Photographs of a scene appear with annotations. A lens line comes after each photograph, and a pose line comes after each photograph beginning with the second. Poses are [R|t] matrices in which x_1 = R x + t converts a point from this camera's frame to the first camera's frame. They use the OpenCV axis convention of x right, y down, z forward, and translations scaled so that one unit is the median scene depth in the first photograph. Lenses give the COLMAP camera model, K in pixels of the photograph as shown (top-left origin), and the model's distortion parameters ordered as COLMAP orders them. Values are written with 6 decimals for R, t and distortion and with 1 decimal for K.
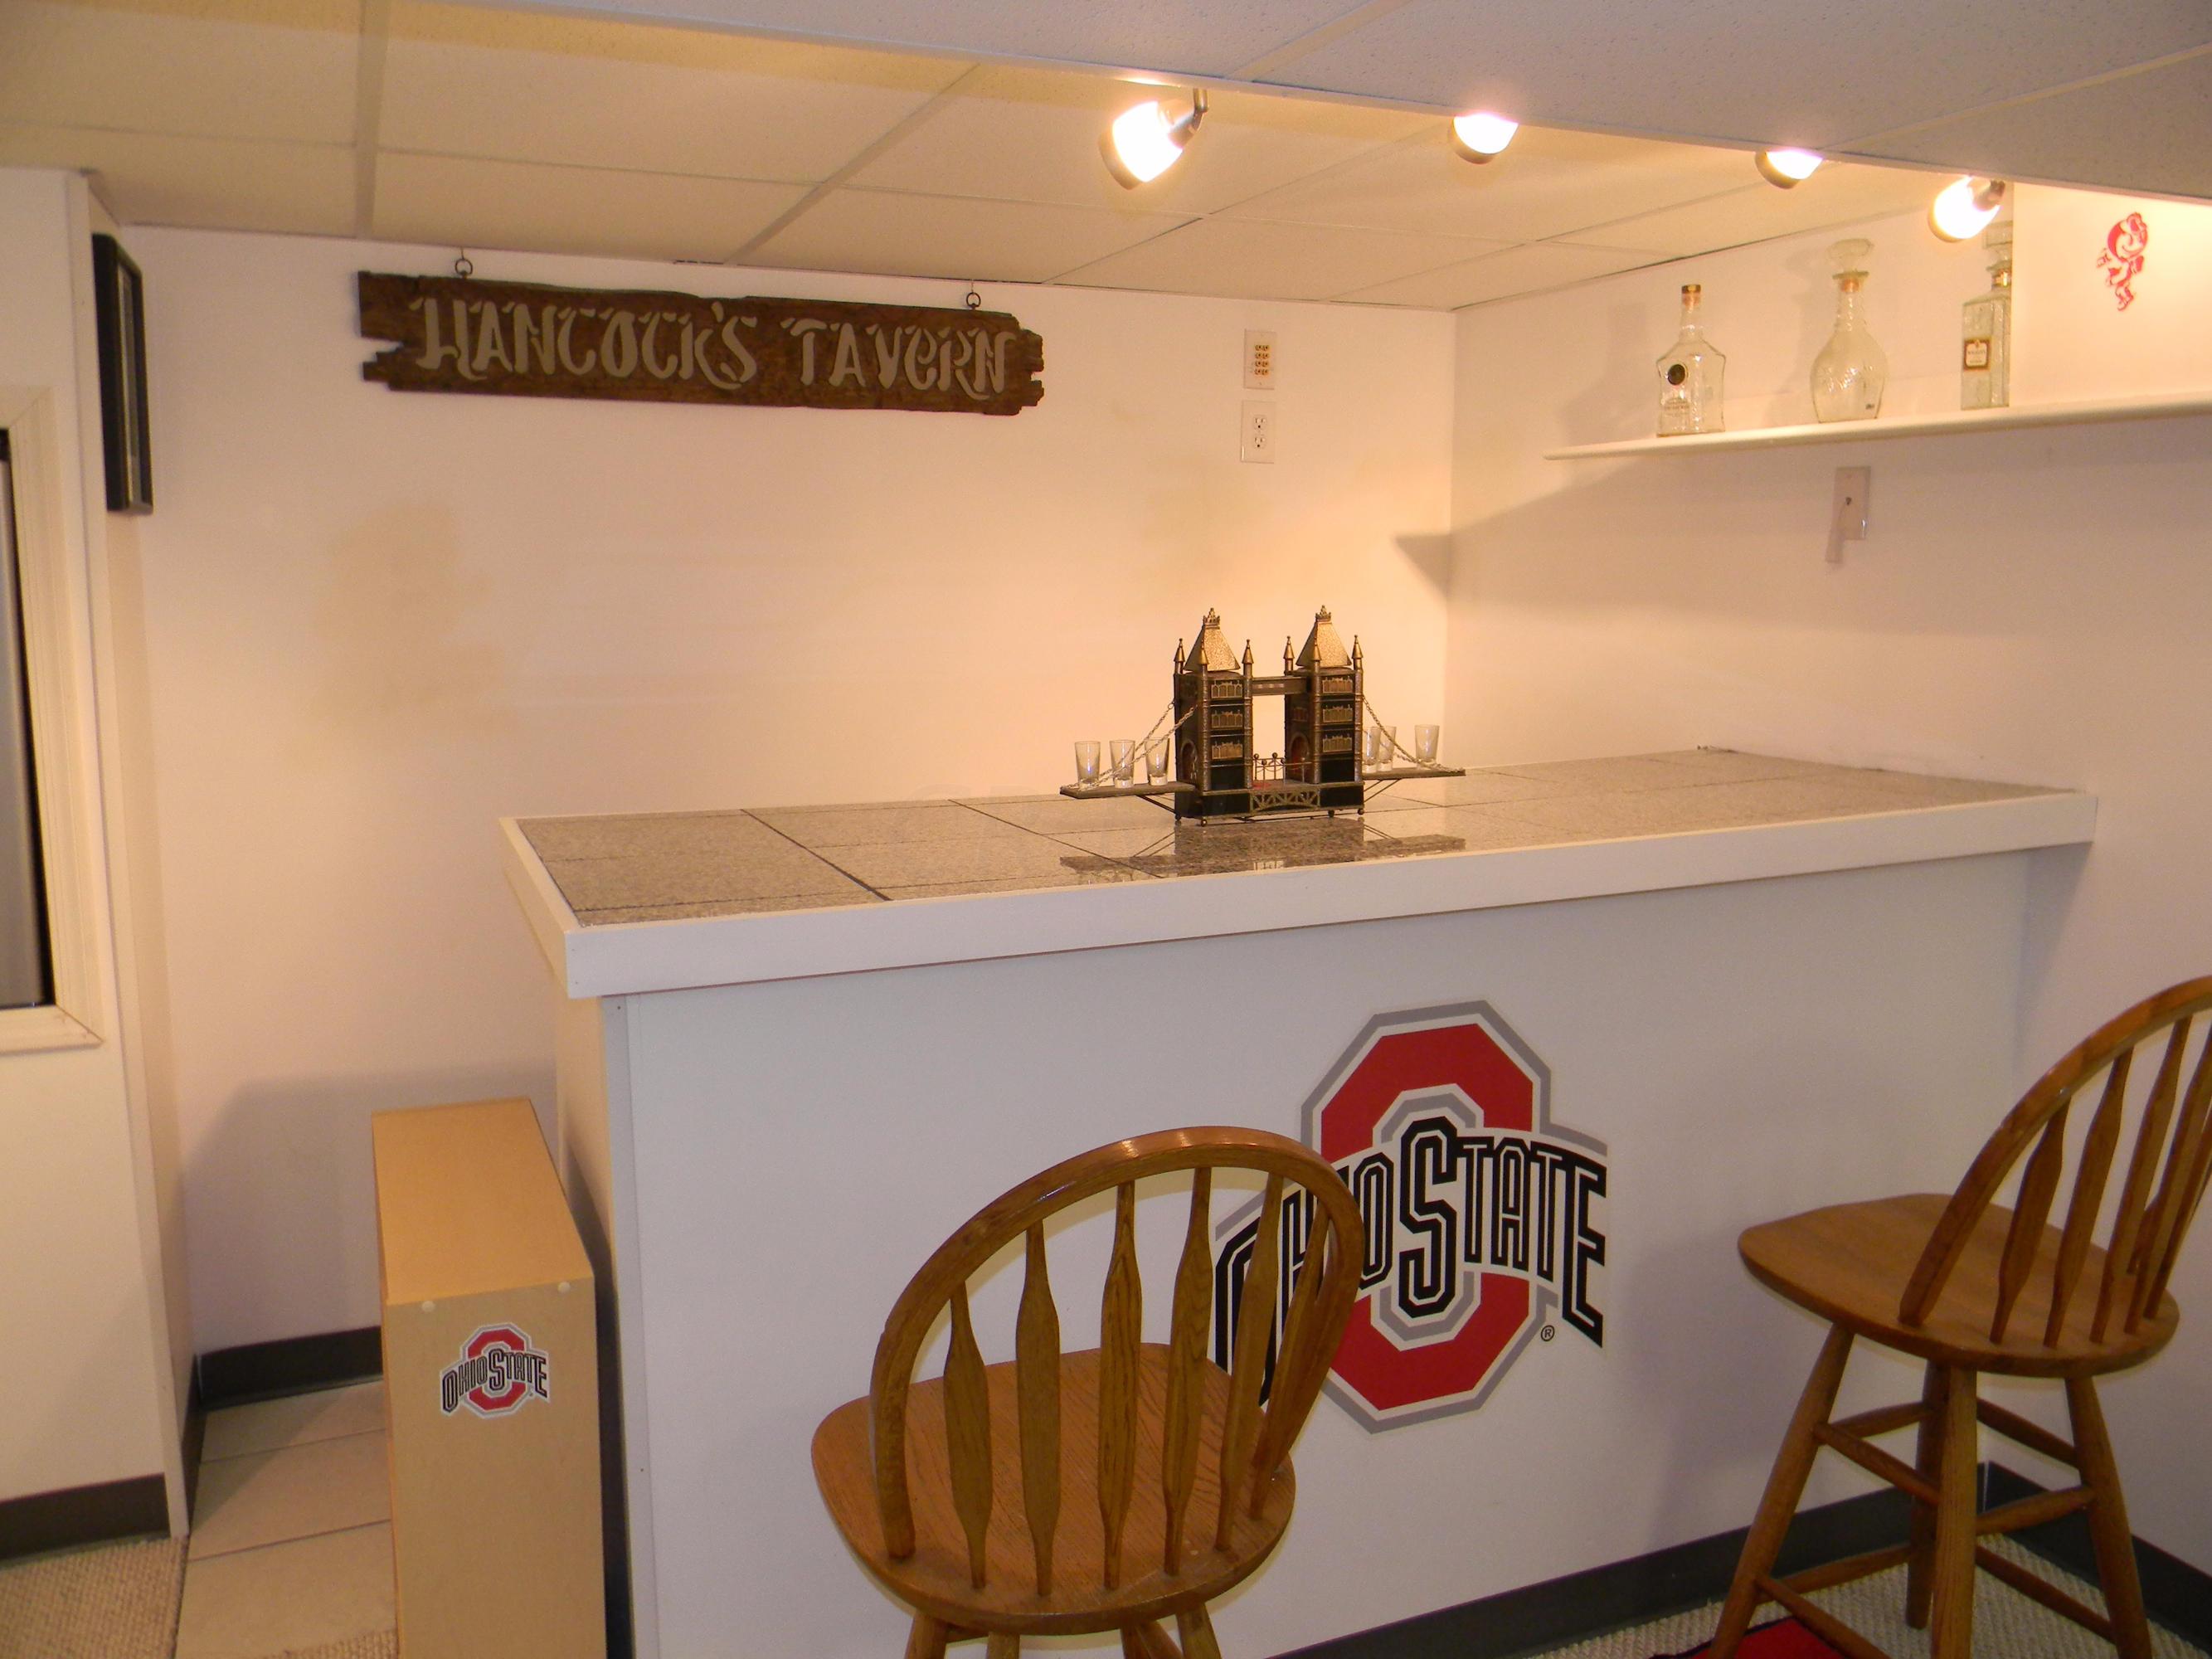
lens RADIAL K [[1763.6, 0, 1088.9], [0, 1763.6, 814.8], [0, 0, 1]] dist [0.004295, -0.019876]
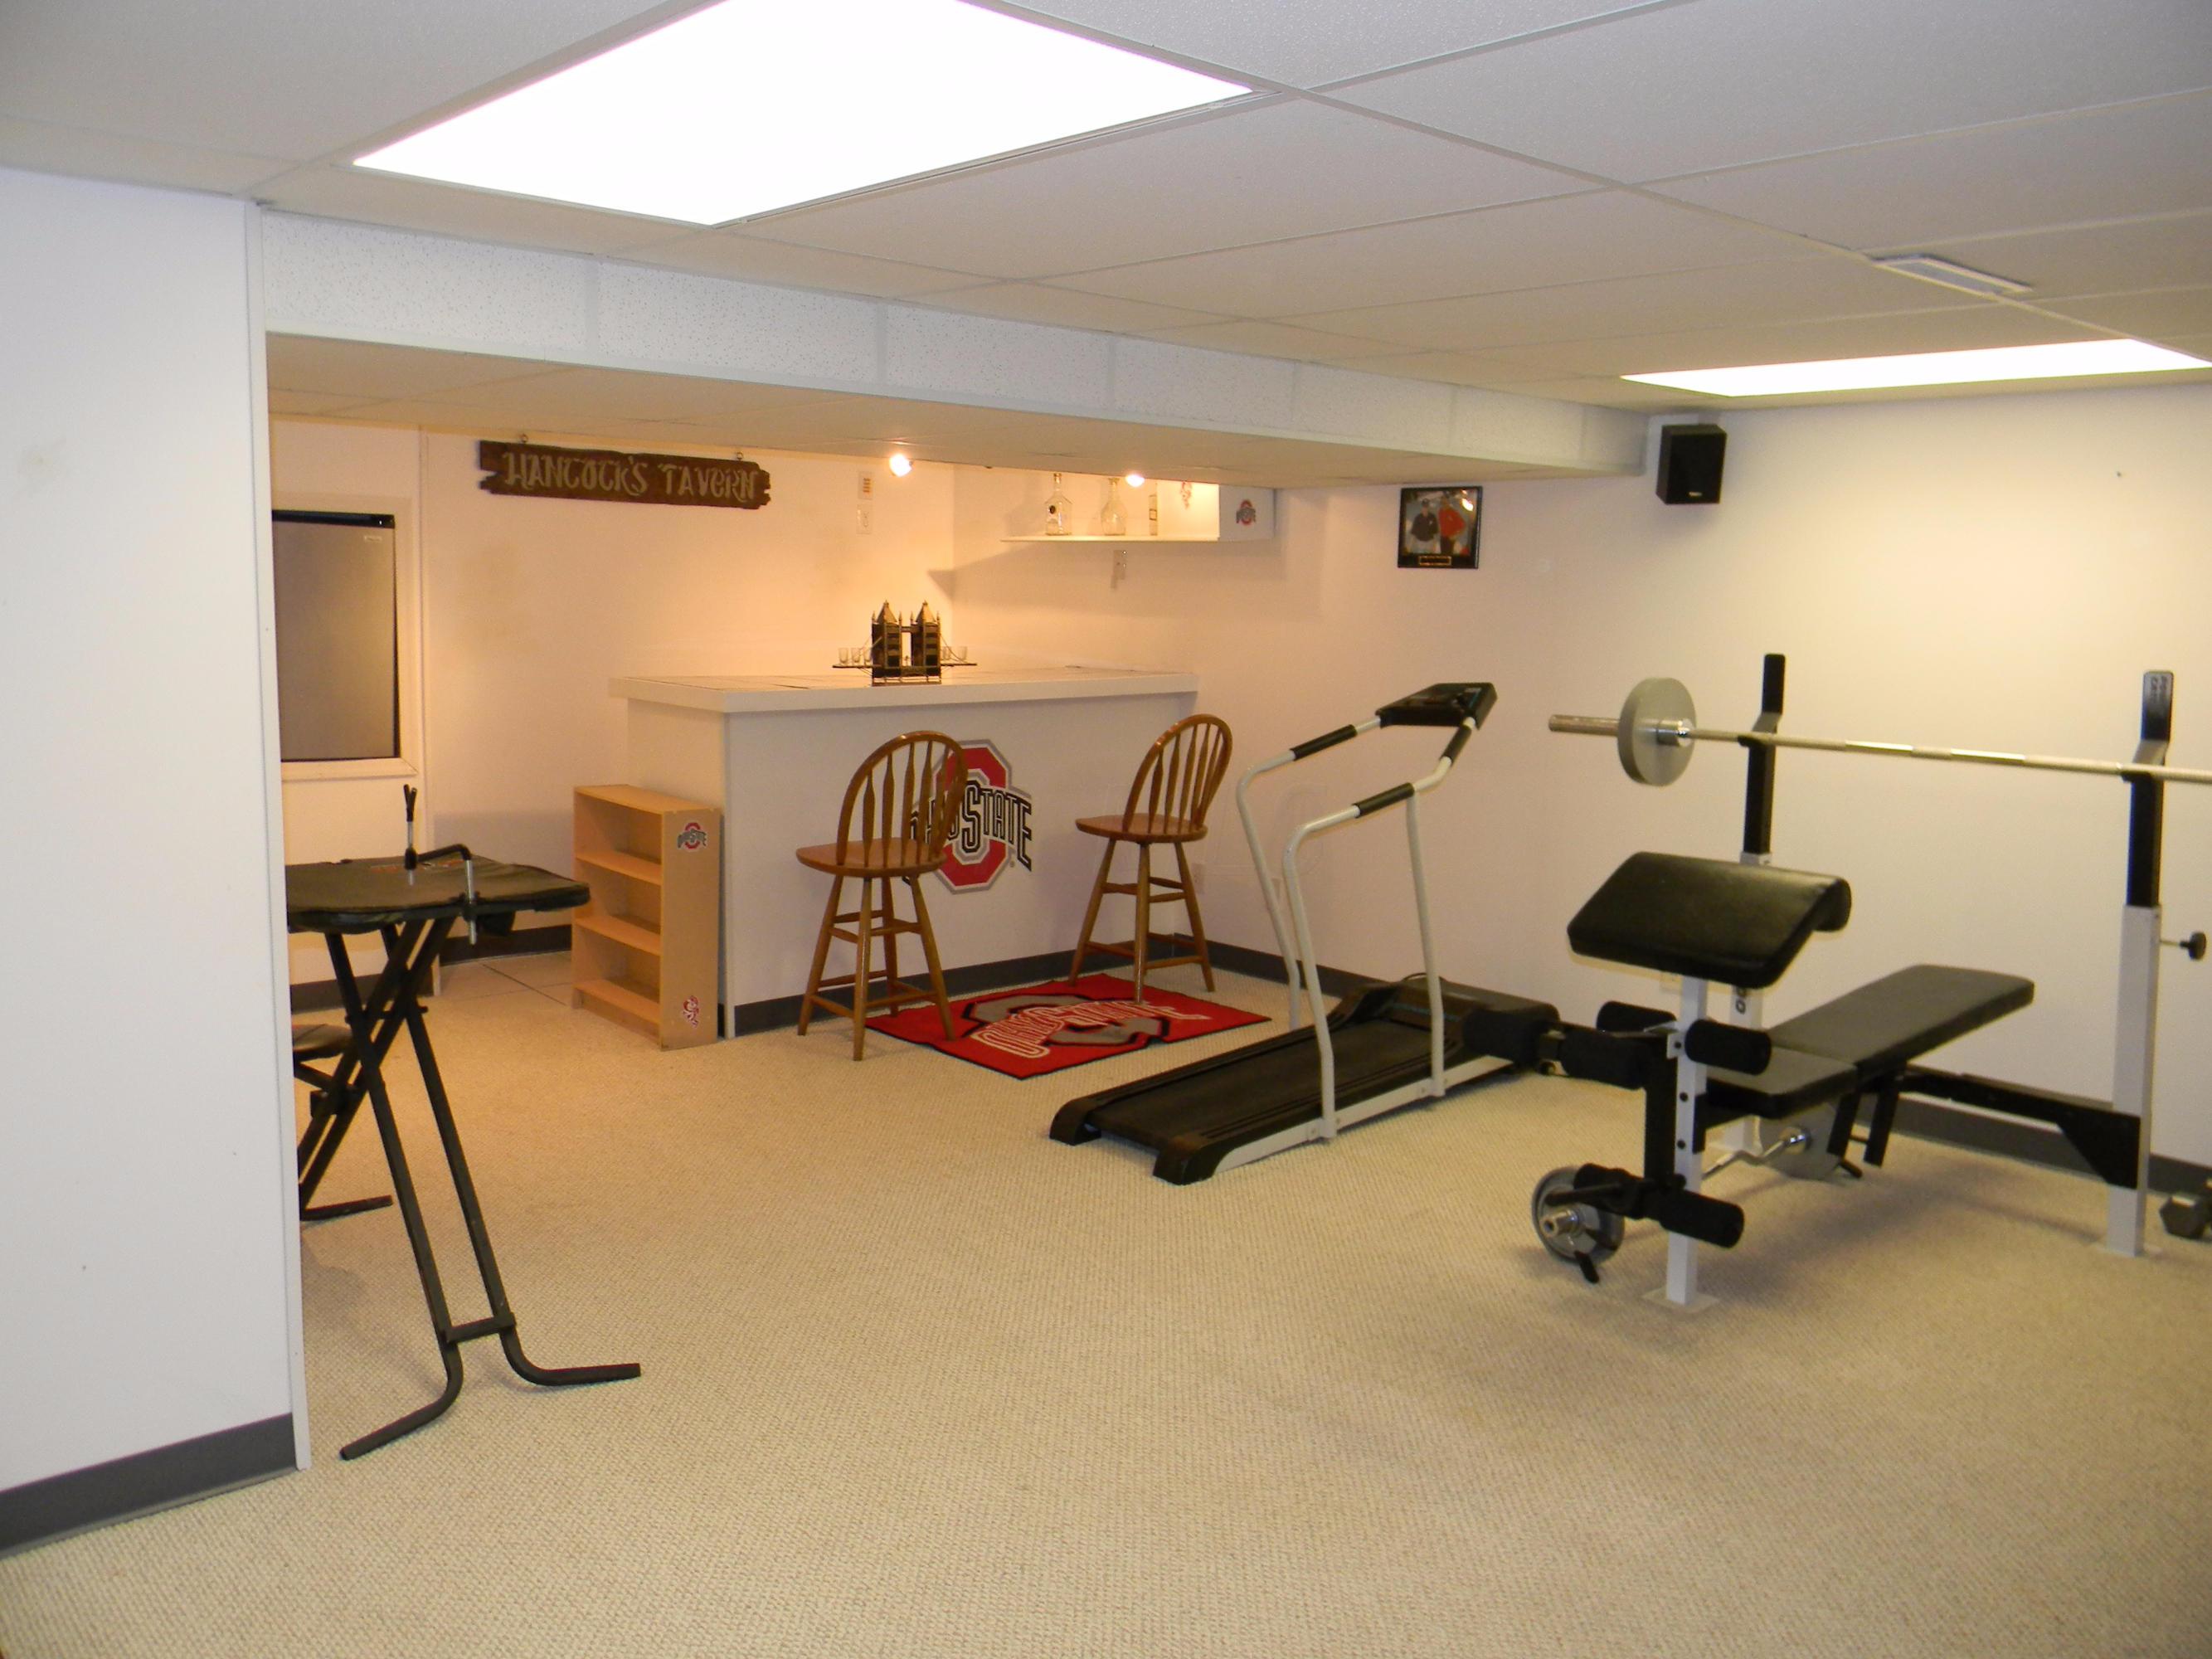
lens RADIAL K [[1811.1, 0, 1106.0], [0, 1811.1, 829.5], [0, 0, 1]] dist [0.002429, -0.004458]
pose [[0.945829, -0.019164, 0.324098, -0.480874], [0.020479, 0.999790, -0.000649, 0.225870], [-0.324018, 0.007251, 0.946023, -1.603343]]
